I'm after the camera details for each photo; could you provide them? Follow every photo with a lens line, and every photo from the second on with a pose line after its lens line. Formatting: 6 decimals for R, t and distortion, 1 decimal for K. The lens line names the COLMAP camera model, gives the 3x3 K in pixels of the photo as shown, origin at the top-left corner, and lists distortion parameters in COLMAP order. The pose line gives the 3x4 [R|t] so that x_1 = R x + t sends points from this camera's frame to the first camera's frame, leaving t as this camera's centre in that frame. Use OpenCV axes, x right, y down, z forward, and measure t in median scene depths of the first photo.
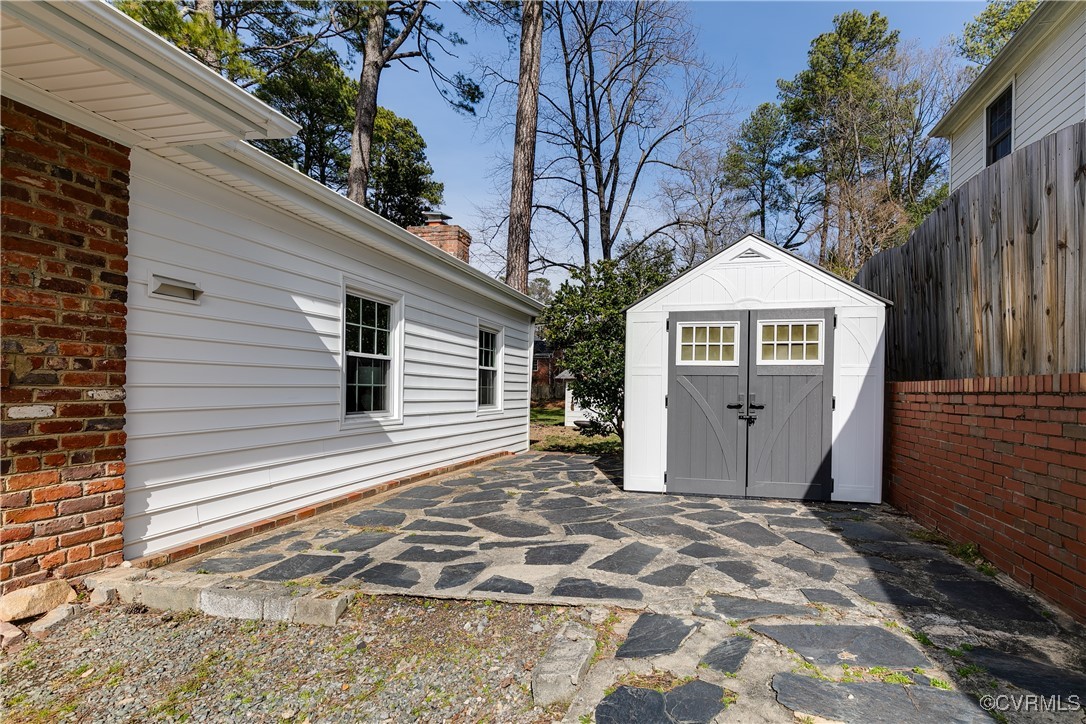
lens RADIAL K [[497.4, 0, 543.1], [0, 497.4, 368.3], [0, 0, 1]] dist [0.002064, -0.003169]
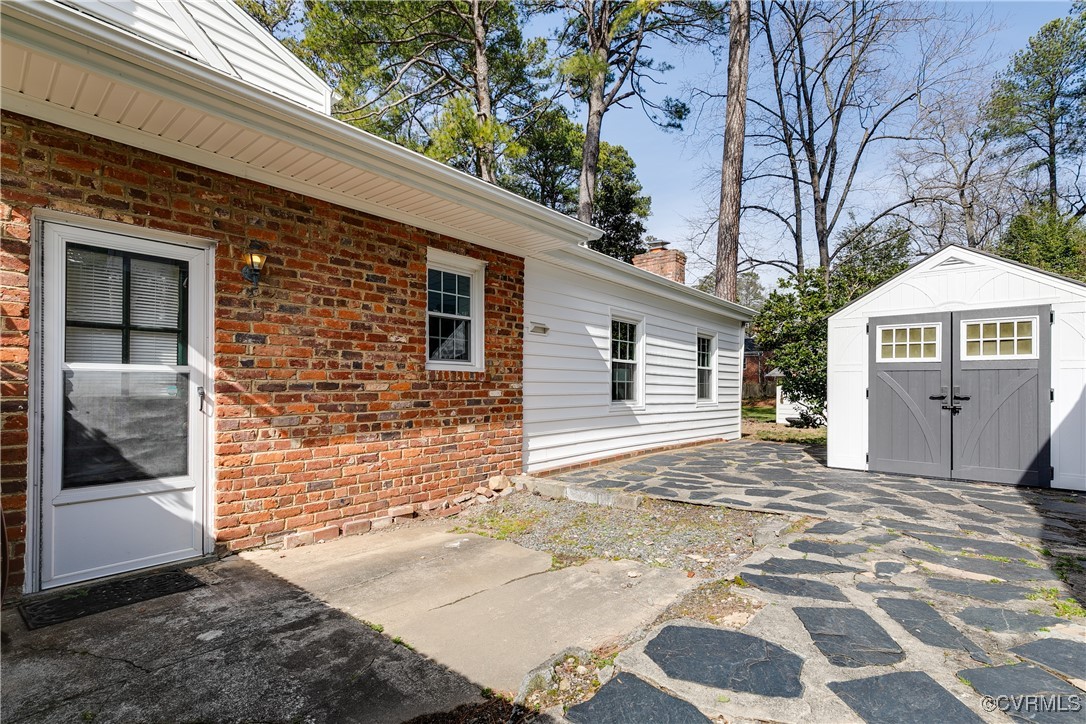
lens RADIAL K [[497.4, 0, 558.0], [0, 497.4, 382.2], [0, 0, 1]] dist [0.002064, -0.003169]
pose [[0.931762, -0.009525, -0.362944, -0.007012], [0.019533, 0.999523, 0.023915, -0.002294], [0.362543, -0.029372, 0.931504, -0.348729]]
